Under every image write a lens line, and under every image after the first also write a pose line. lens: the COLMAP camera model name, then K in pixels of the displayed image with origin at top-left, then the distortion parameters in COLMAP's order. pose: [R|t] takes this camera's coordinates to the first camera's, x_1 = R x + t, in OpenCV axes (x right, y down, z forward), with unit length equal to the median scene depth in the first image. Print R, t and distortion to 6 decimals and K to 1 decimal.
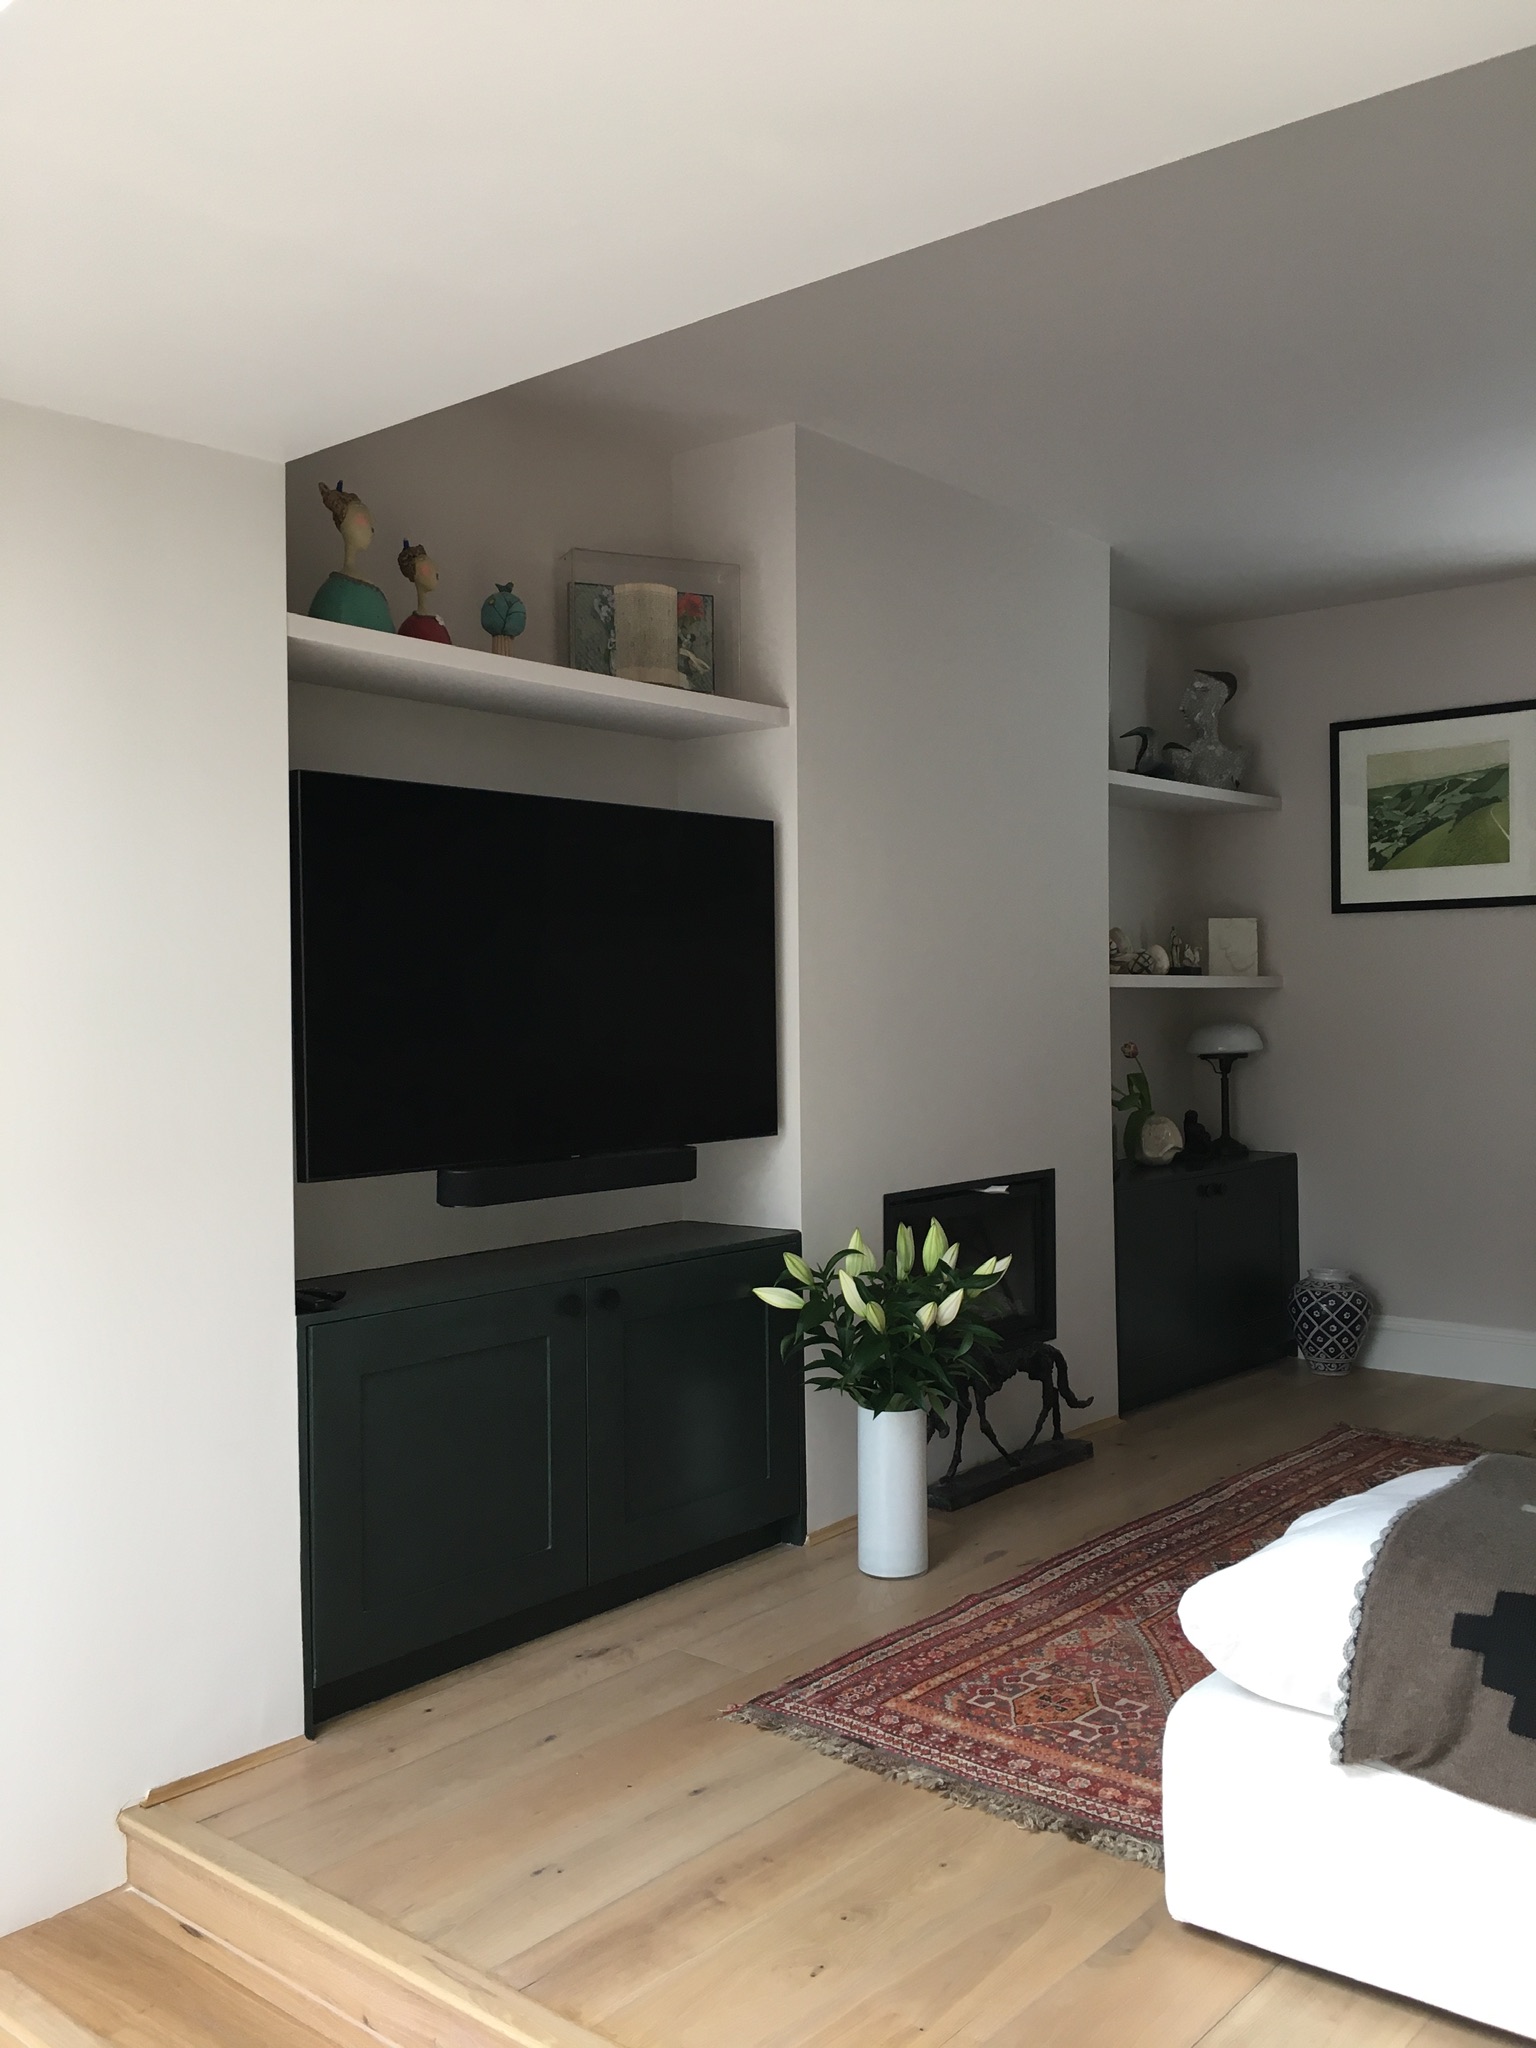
lens RADIAL K [[1738.2, 0, 772.9], [0, 1738.2, 1021.5], [0, 0, 1]] dist [0.051449, -0.015113]
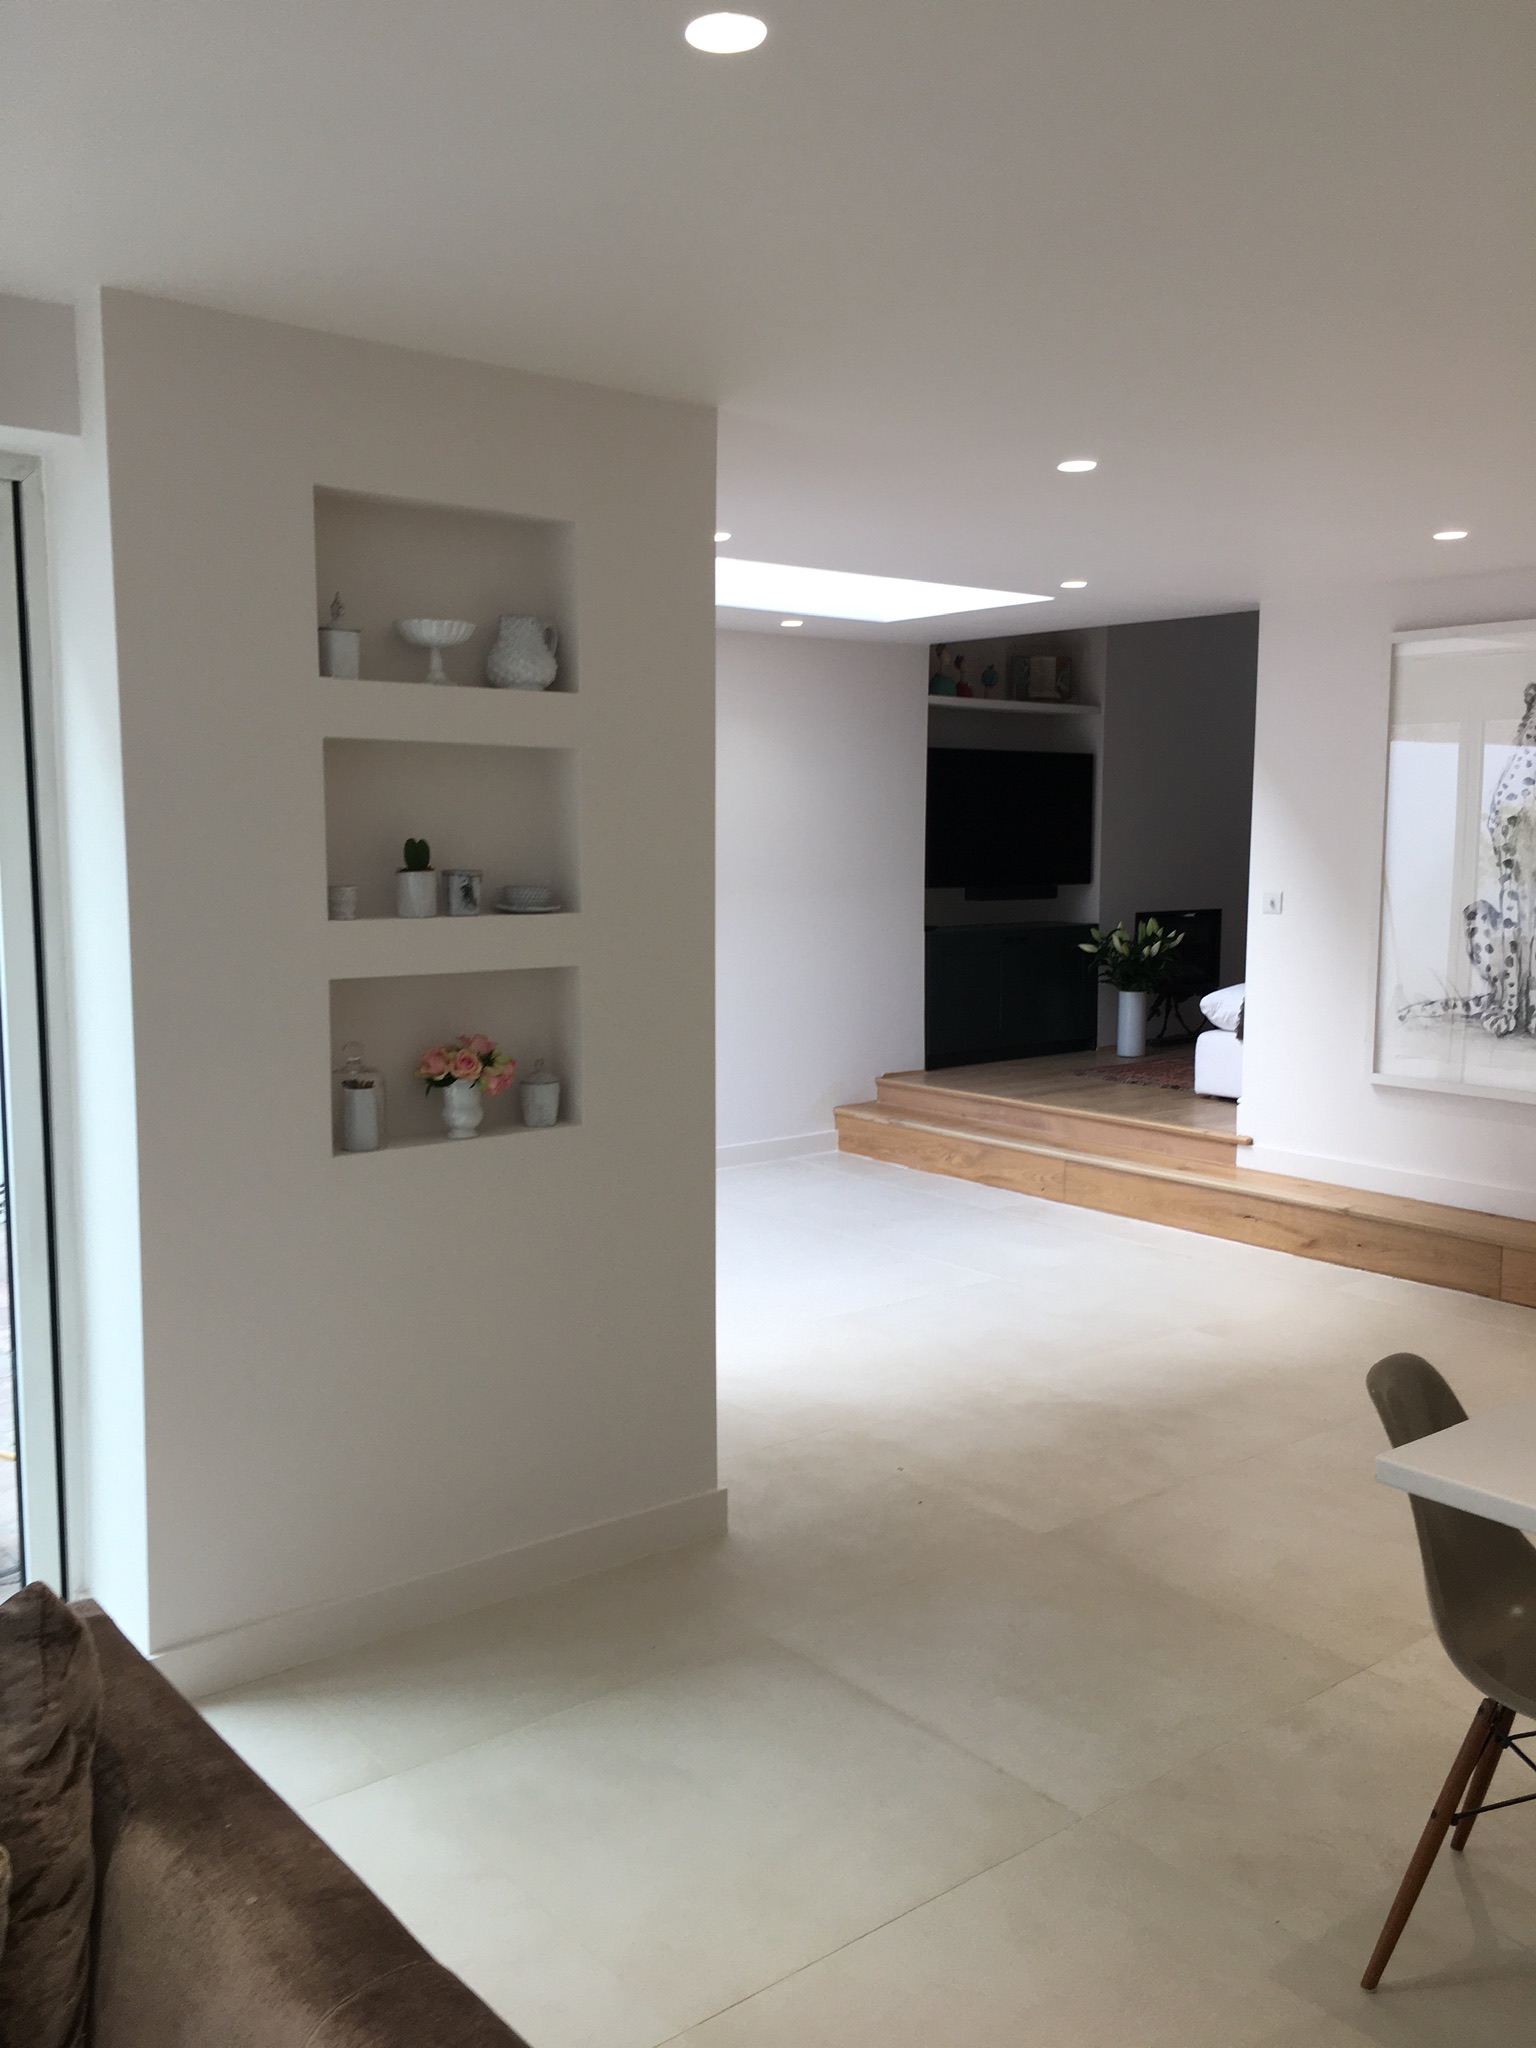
lens RADIAL K [[1738.2, 0, 772.9], [0, 1738.2, 1021.5], [0, 0, 1]] dist [0.051449, -0.015113]
pose [[0.983350, 0.033448, -0.178618, 0.007727], [-0.015612, 0.994831, 0.100342, 0.019354], [0.181051, -0.095882, 0.978789, -1.514135]]
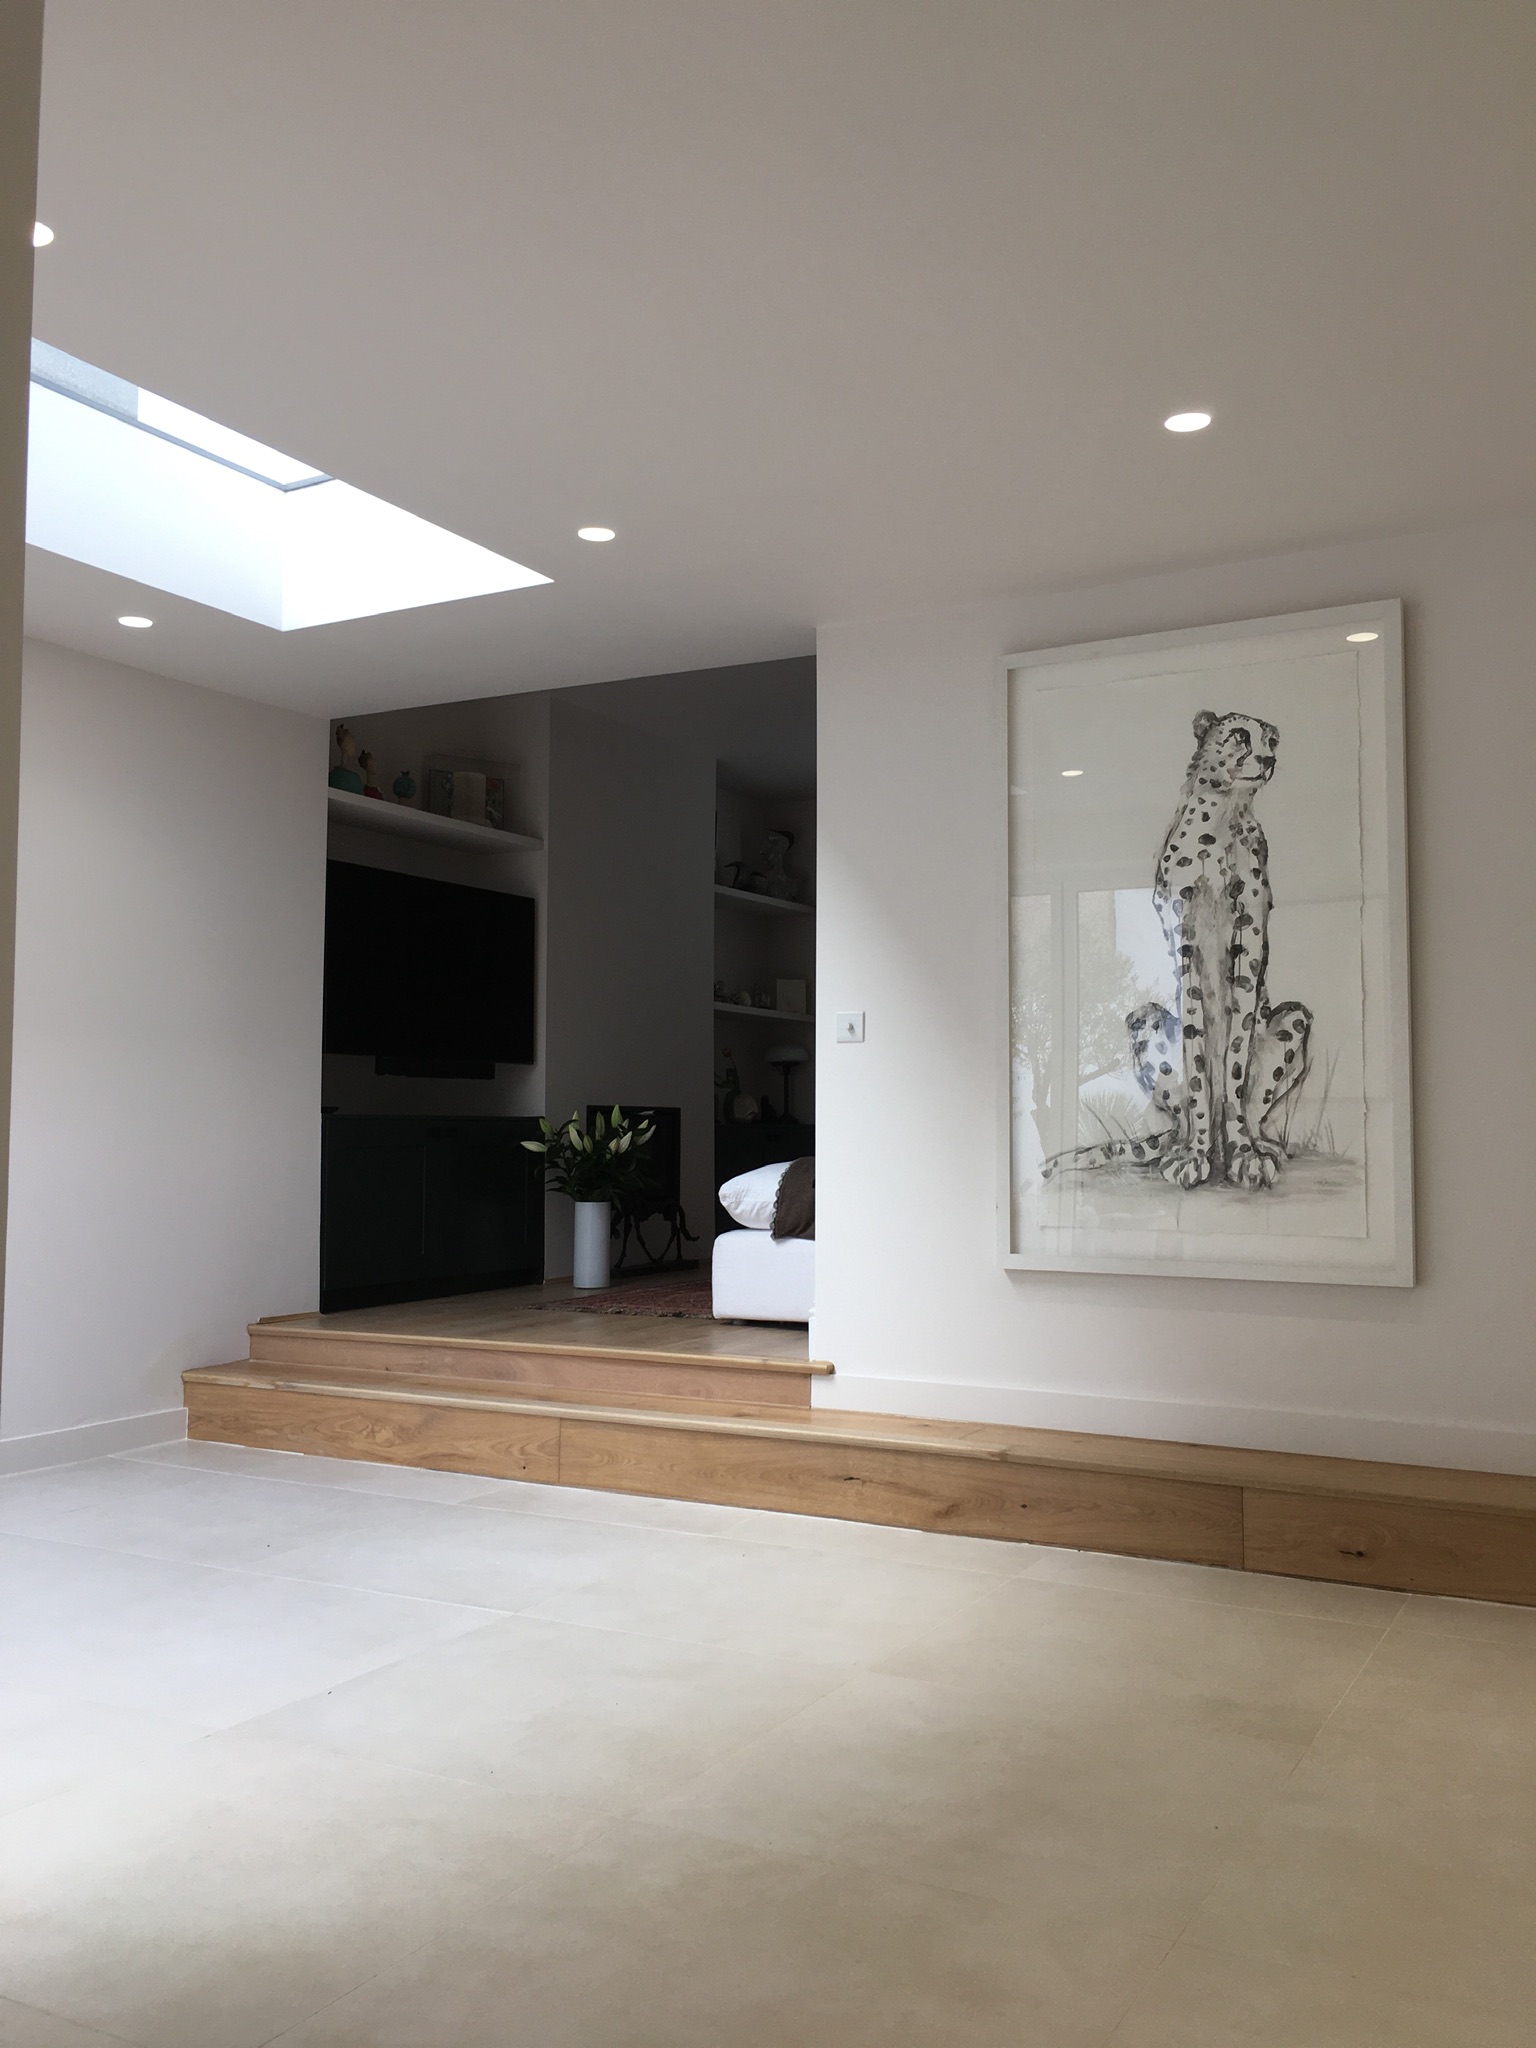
lens RADIAL K [[1738.2, 0, 772.9], [0, 1738.2, 1021.5], [0, 0, 1]] dist [0.051449, -0.015113]
pose [[0.979080, 0.026171, 0.201783, -0.126427], [-0.010660, 0.996929, -0.077577, 0.164415], [-0.203194, 0.073804, 0.976353, -0.905367]]
